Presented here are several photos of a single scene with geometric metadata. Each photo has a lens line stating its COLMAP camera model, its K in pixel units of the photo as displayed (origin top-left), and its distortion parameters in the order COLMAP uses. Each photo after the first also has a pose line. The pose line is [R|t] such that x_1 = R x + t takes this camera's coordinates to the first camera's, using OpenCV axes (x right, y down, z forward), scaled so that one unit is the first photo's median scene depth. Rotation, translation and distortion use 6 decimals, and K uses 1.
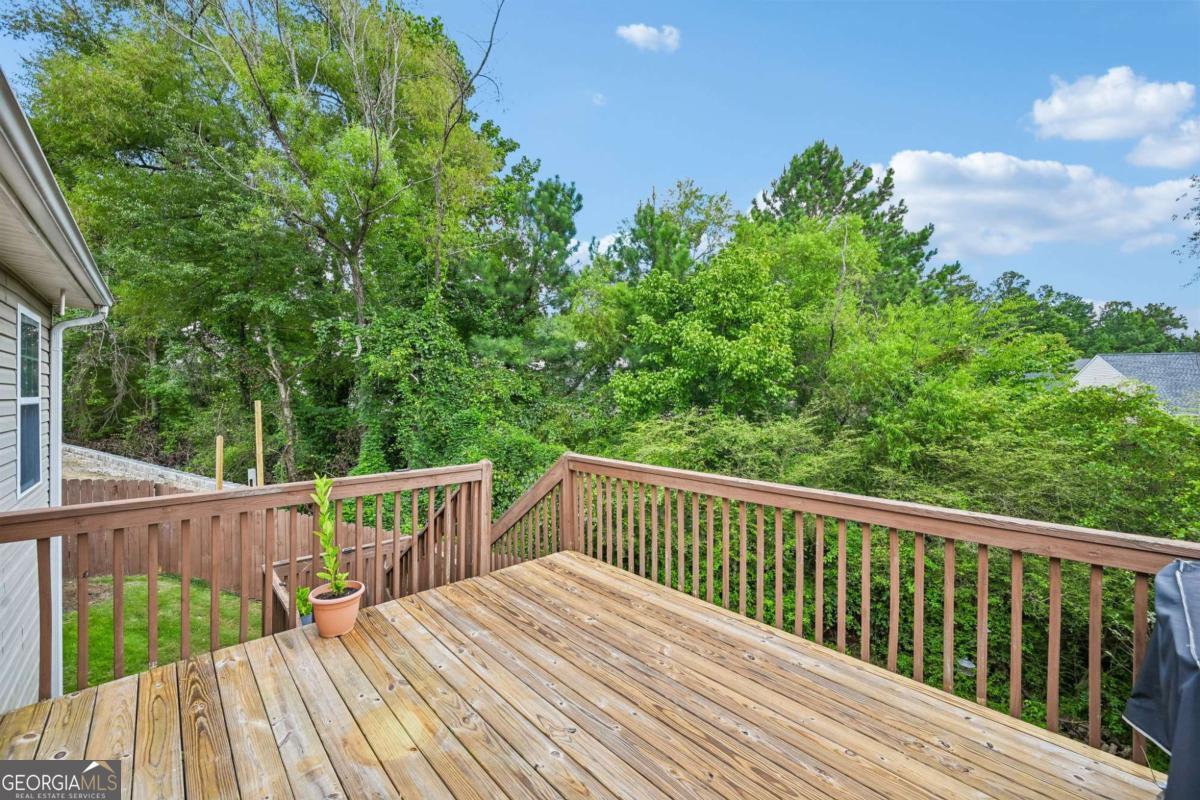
lens RADIAL K [[475.4, 0, 600.0], [0, 475.4, 400.0], [0, 0, 1]] dist [-0.000321, -0.000102]
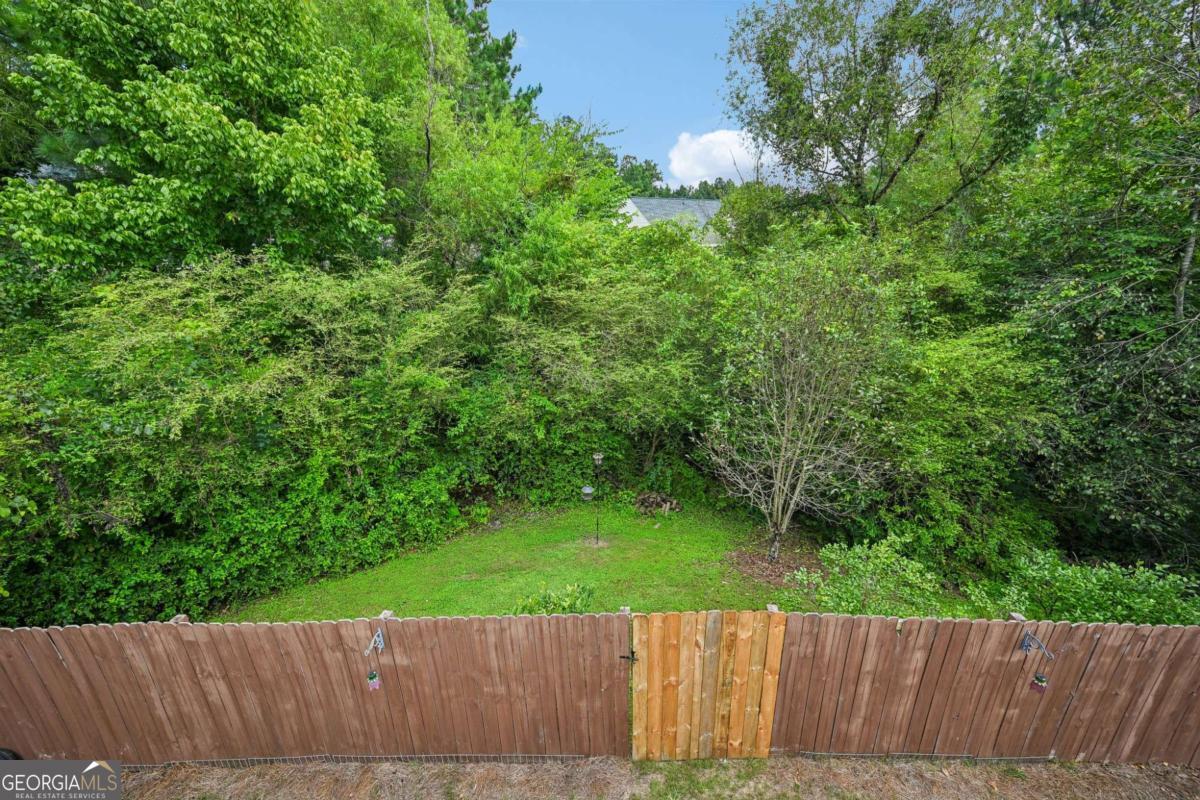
lens RADIAL K [[475.4, 0, 600.0], [0, 475.4, 400.0], [0, 0, 1]] dist [-0.000321, -0.000102]
pose [[0.712104, -0.239468, 0.659972, 0.097642], [0.015848, 0.945275, 0.325889, 0.003539], [-0.701895, -0.221608, 0.676929, 0.232876]]
